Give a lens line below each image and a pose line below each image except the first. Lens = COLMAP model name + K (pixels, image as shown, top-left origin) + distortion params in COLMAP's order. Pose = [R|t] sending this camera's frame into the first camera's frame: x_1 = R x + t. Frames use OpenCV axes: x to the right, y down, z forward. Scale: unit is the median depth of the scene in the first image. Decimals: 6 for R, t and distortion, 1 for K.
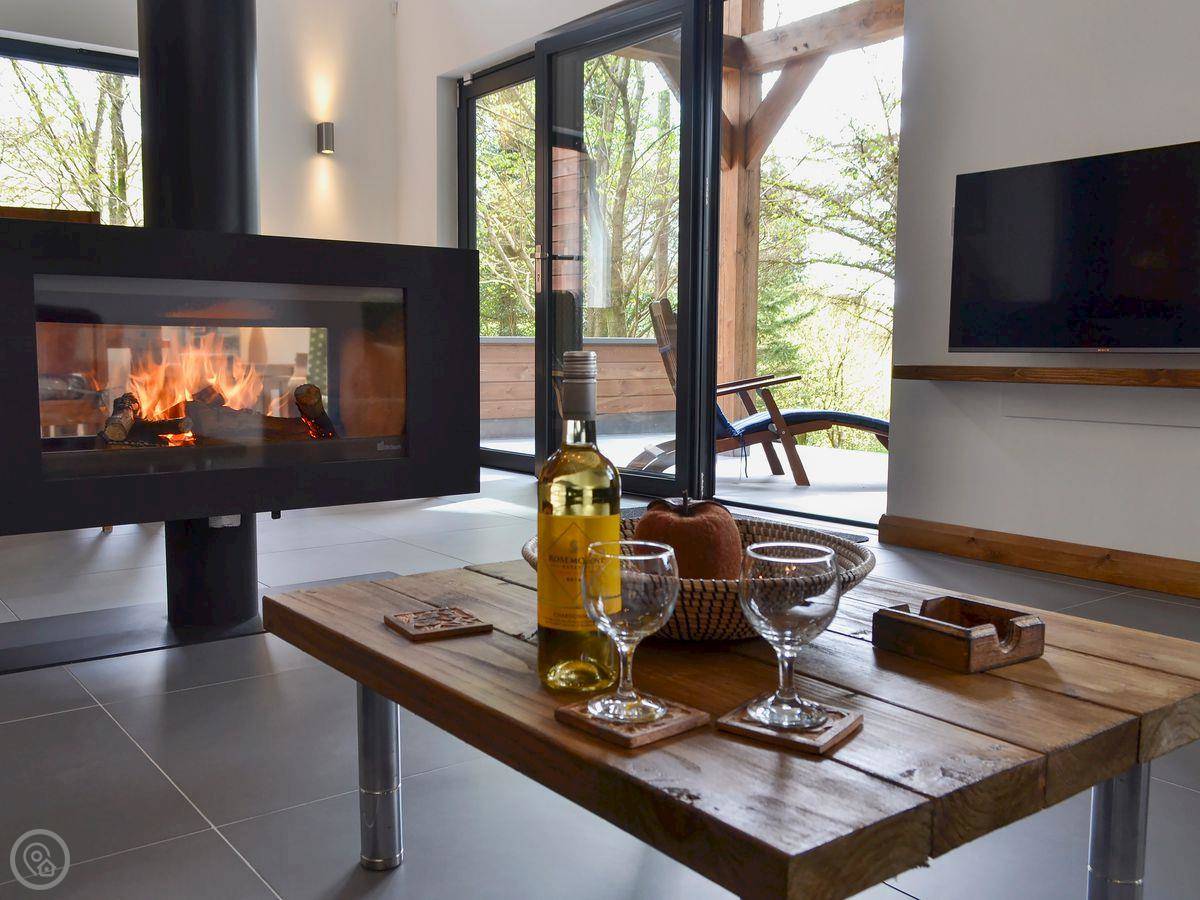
lens RADIAL K [[1118.4, 0, 600.5], [0, 1118.4, 452.5], [0, 0, 1]] dist [0.019335, 0.000000]
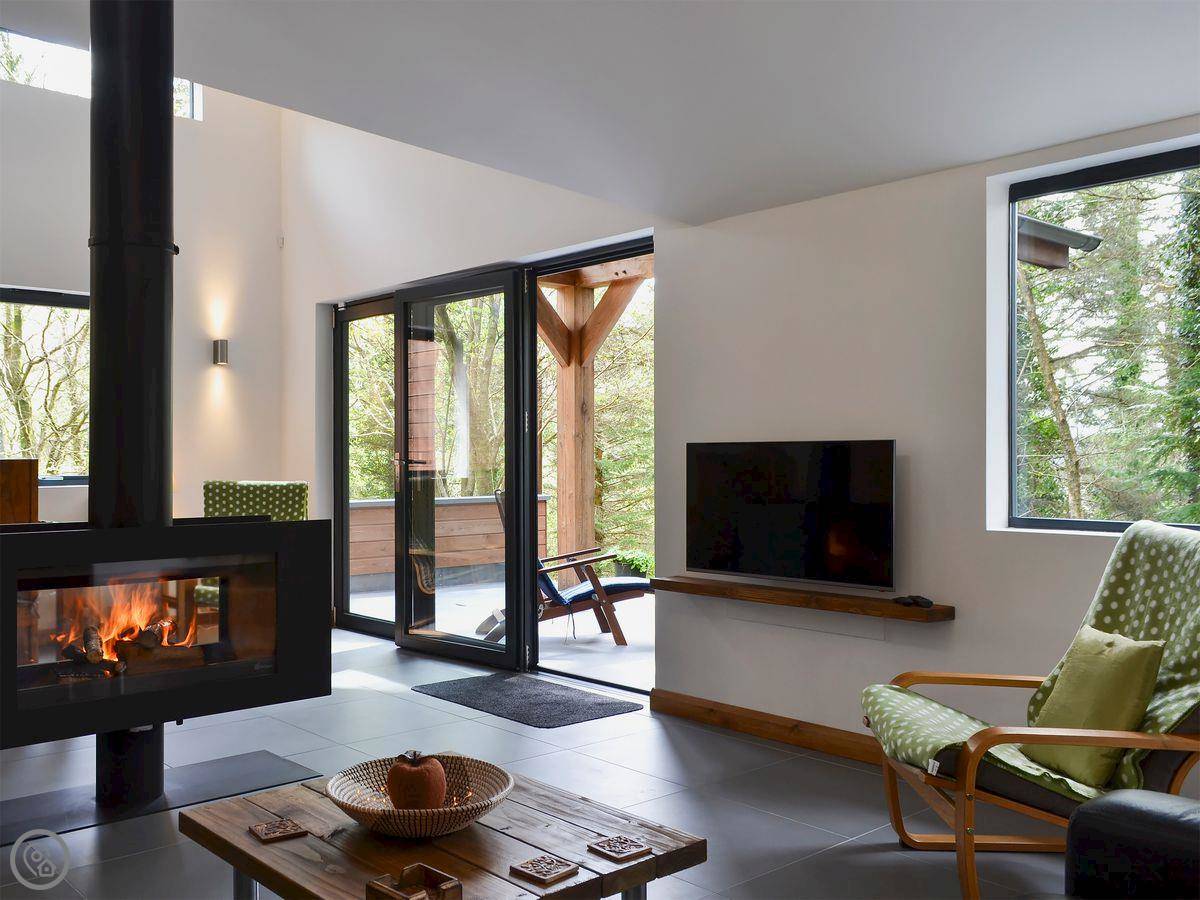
lens RADIAL K [[1118.4, 0, 571.4], [0, 1118.4, 436.6], [0, 0, 1]] dist [0.019335, 0.000000]
pose [[0.997699, -0.010575, 0.066972, 0.049994], [0.017827, 0.993923, -0.108628, -0.064310], [-0.065417, 0.109572, 0.991824, -0.212632]]
